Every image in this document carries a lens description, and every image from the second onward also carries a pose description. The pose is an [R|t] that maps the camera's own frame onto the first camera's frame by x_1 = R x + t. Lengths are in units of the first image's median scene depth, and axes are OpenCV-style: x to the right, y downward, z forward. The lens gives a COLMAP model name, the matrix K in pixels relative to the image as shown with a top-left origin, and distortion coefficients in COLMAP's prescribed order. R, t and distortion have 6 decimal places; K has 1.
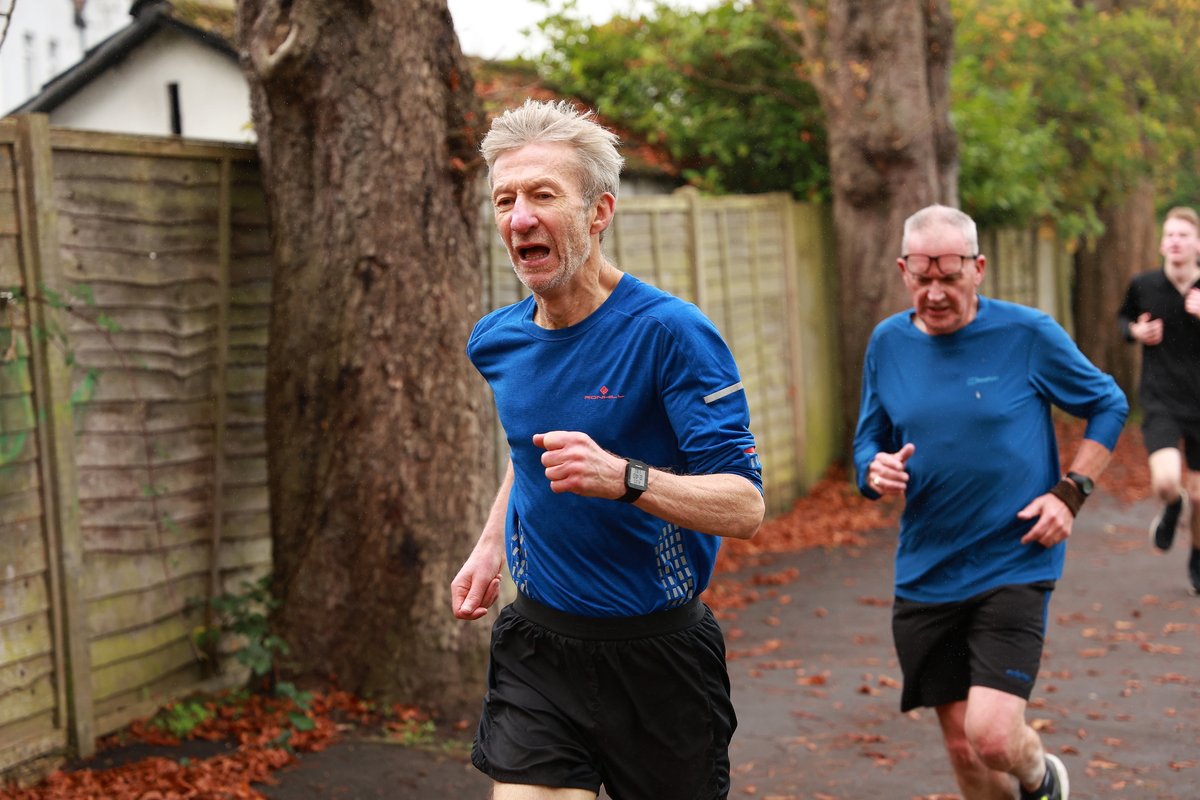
lens RADIAL K [[3085.4, 0, 617.5], [0, 3085.4, 340.5], [0, 0, 1]] dist [0.186189, 0.000000]
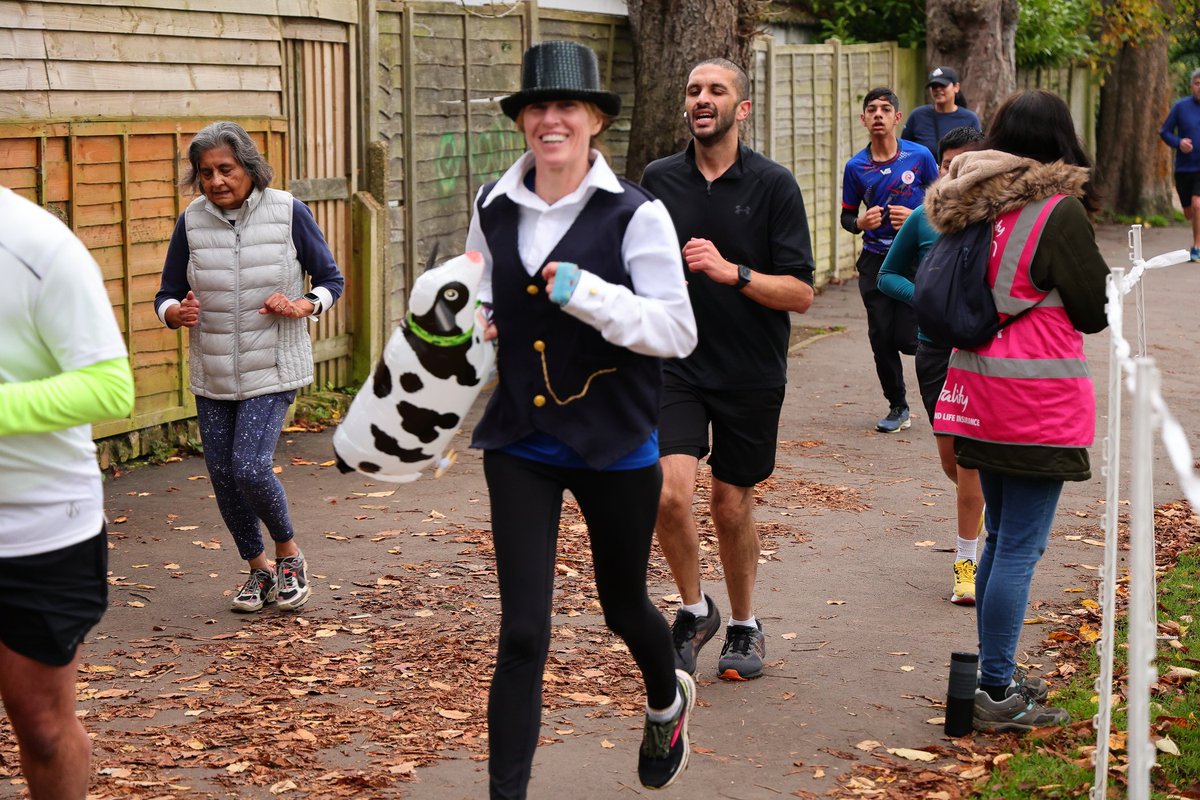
lens RADIAL K [[3085.4, 0, 510.9], [0, 3085.4, 459.0], [0, 0, 1]] dist [0.186189, 0.000000]
pose [[0.997755, 0.055202, -0.037919, -0.105391], [-0.051043, 0.993368, 0.103031, 0.010196], [0.043355, -0.100864, 0.993955, -0.835329]]
